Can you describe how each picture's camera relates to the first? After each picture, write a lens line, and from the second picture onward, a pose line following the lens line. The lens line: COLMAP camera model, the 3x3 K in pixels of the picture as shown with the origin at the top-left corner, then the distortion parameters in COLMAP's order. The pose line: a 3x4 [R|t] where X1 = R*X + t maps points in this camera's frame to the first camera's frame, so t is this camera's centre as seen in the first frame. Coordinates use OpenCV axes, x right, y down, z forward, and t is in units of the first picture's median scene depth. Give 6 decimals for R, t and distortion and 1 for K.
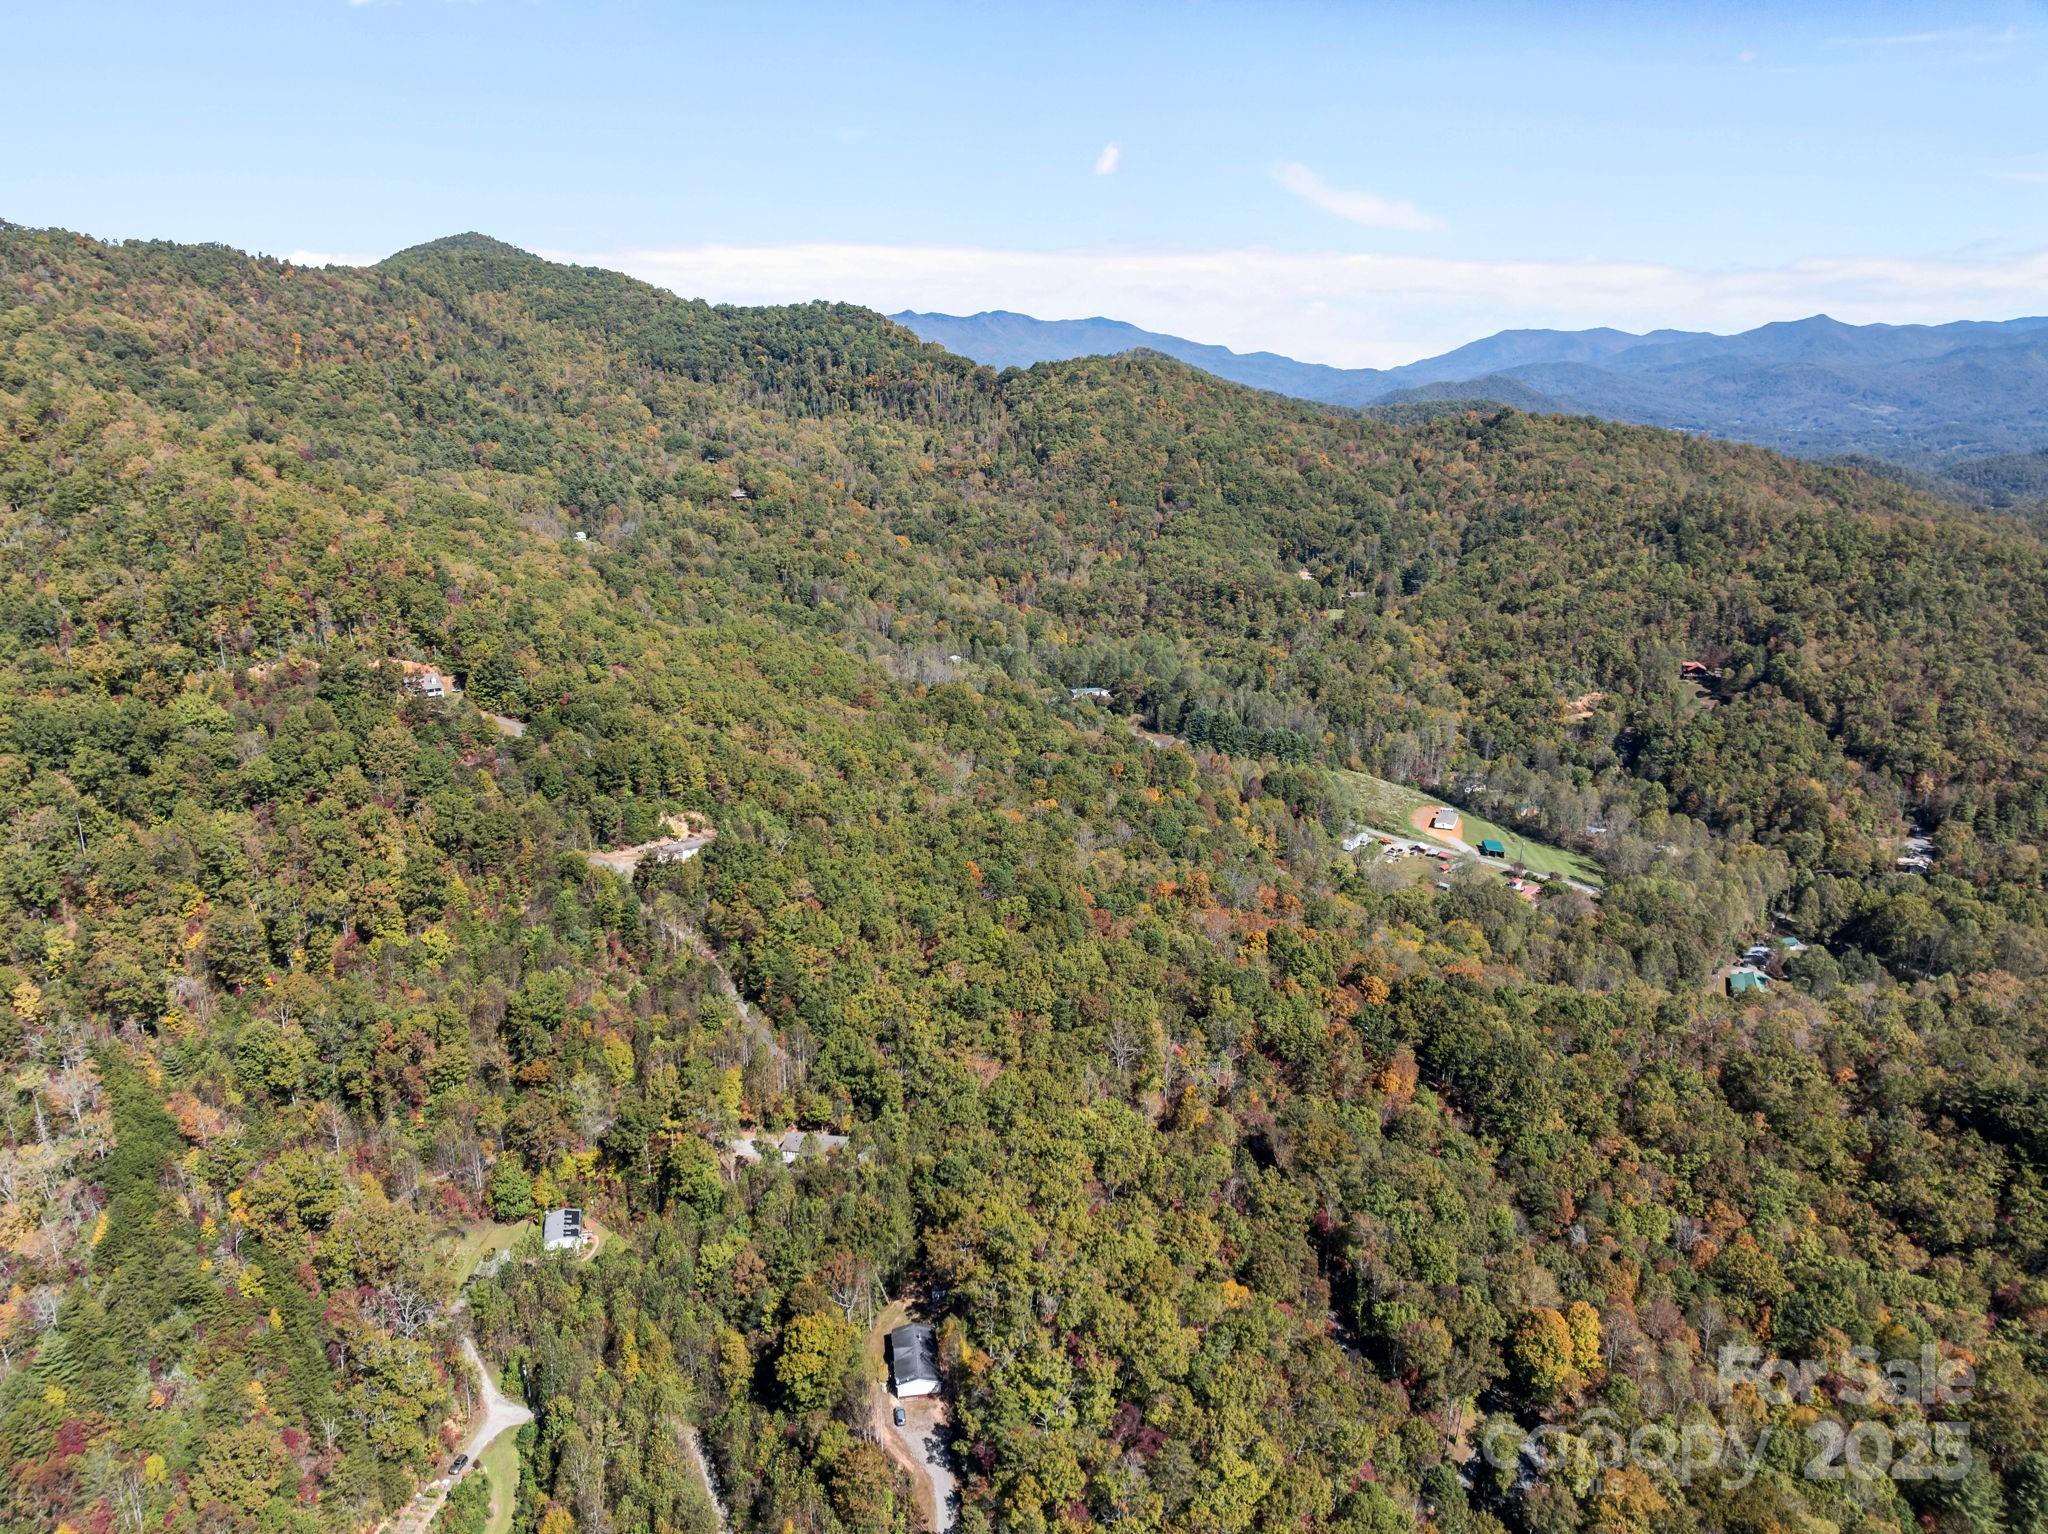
lens RADIAL K [[1444.7, 0, 1024.0], [0, 1444.7, 767.0], [0, 0, 1]] dist [-0.069901, 0.023348]
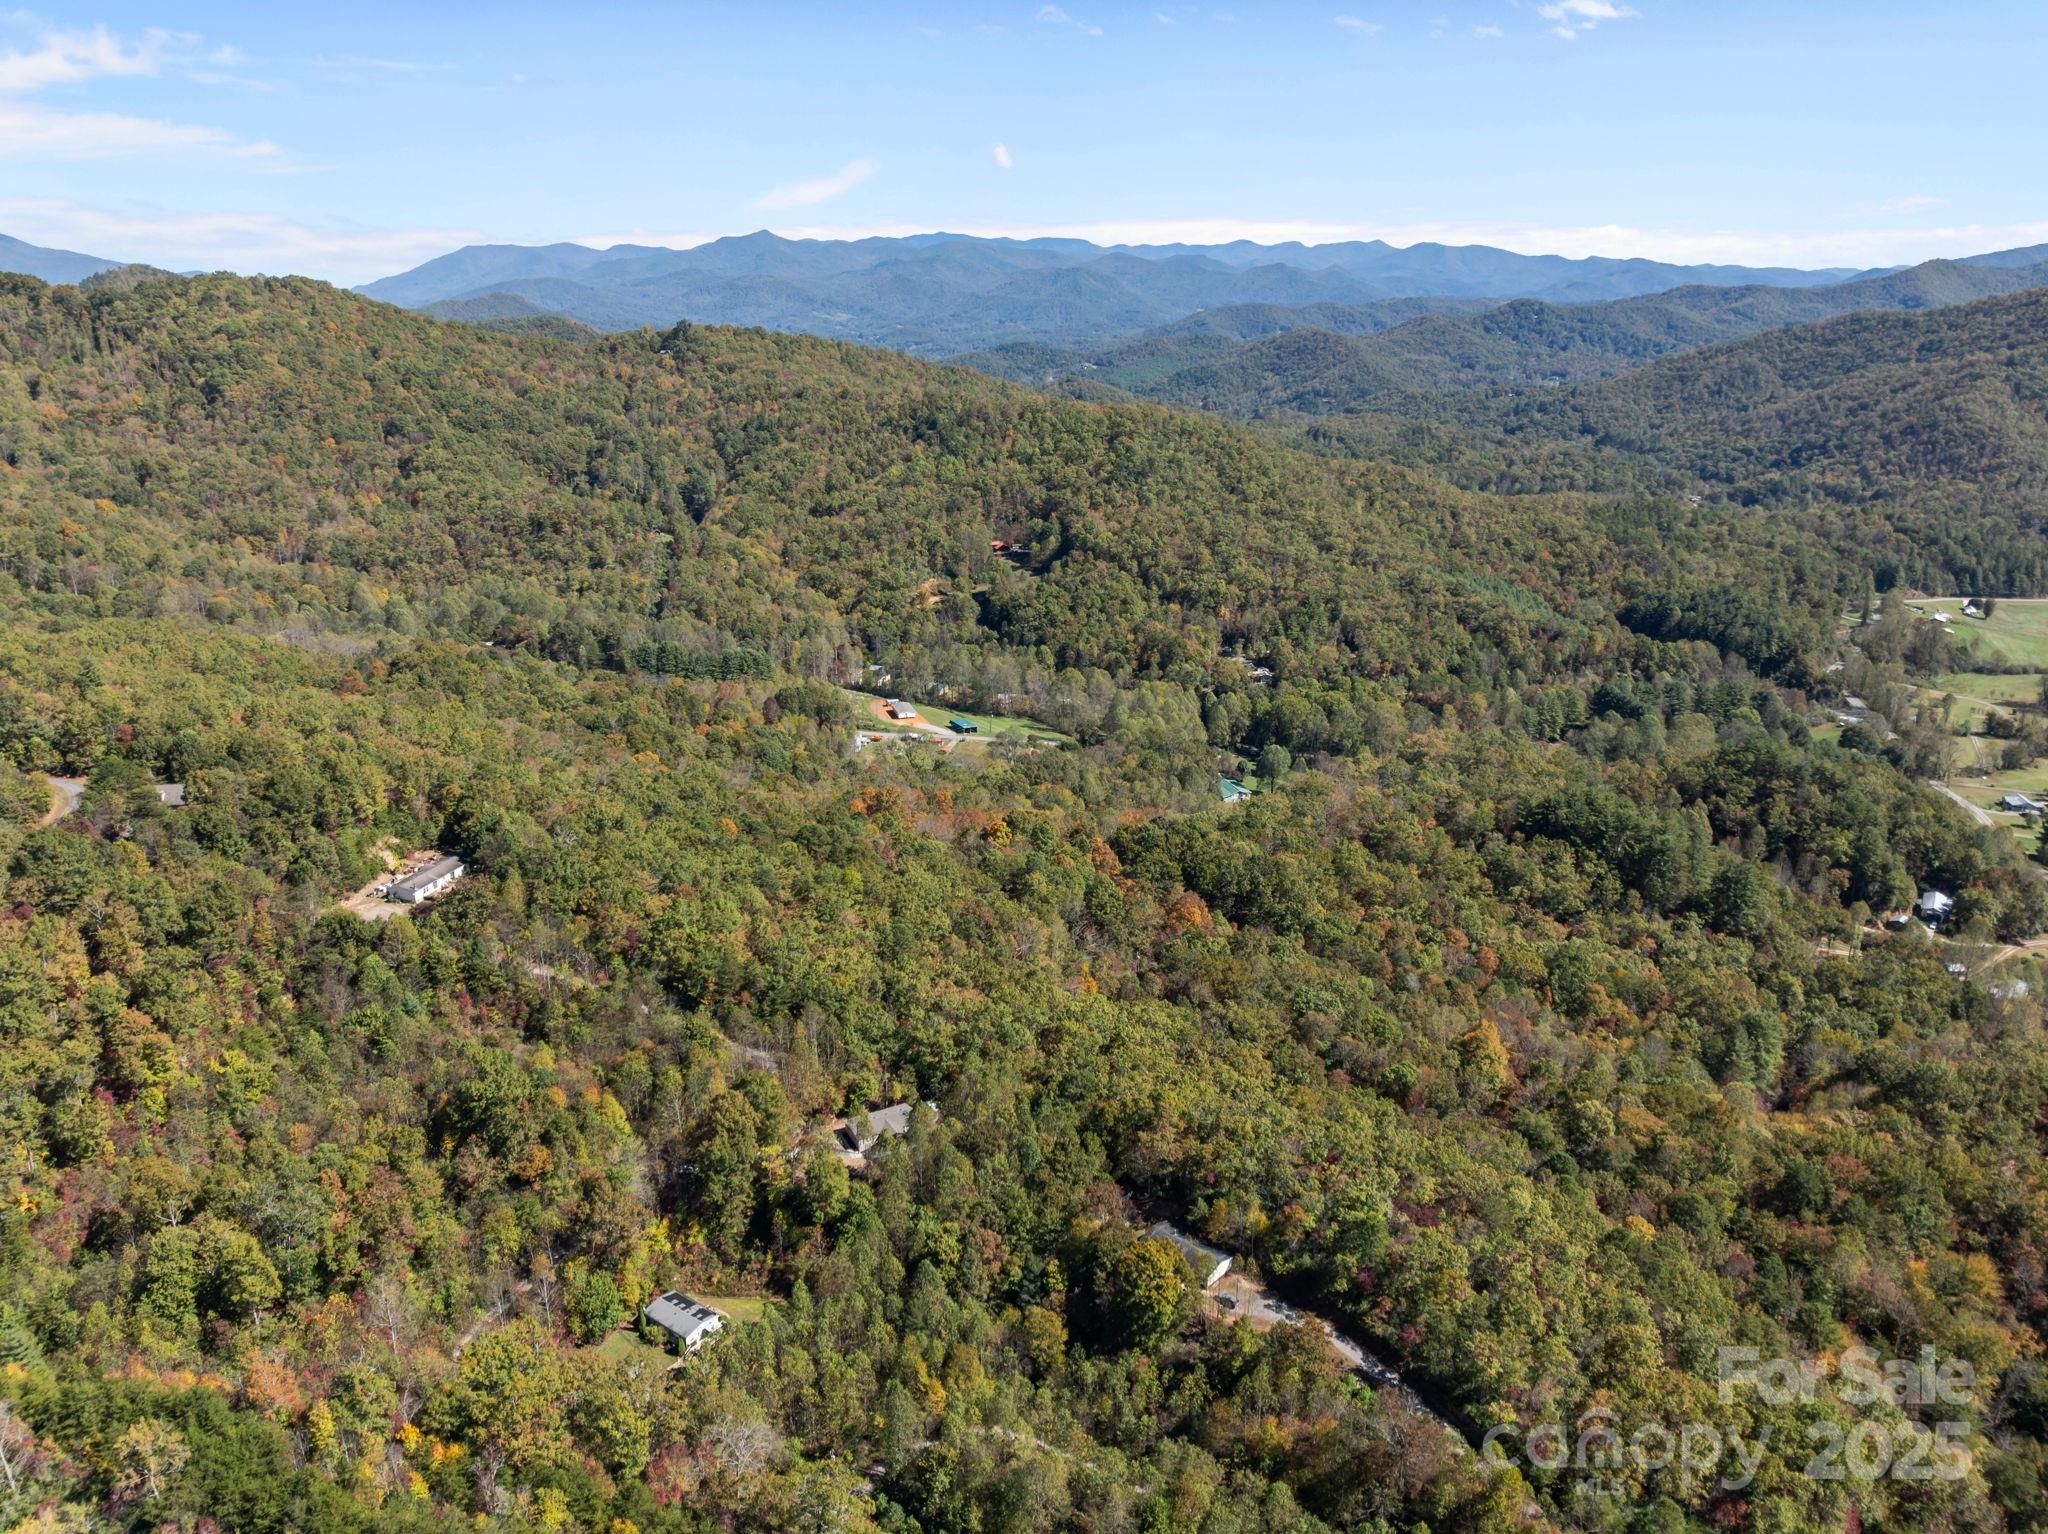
lens RADIAL K [[1444.7, 0, 1024.0], [0, 1444.7, 767.0], [0, 0, 1]] dist [-0.069901, 0.023348]
pose [[0.766936, -0.197033, 0.610727, -0.249610], [0.163838, 0.980278, 0.110514, -0.020715], [-0.620456, 0.015303, 0.784092, 0.089729]]
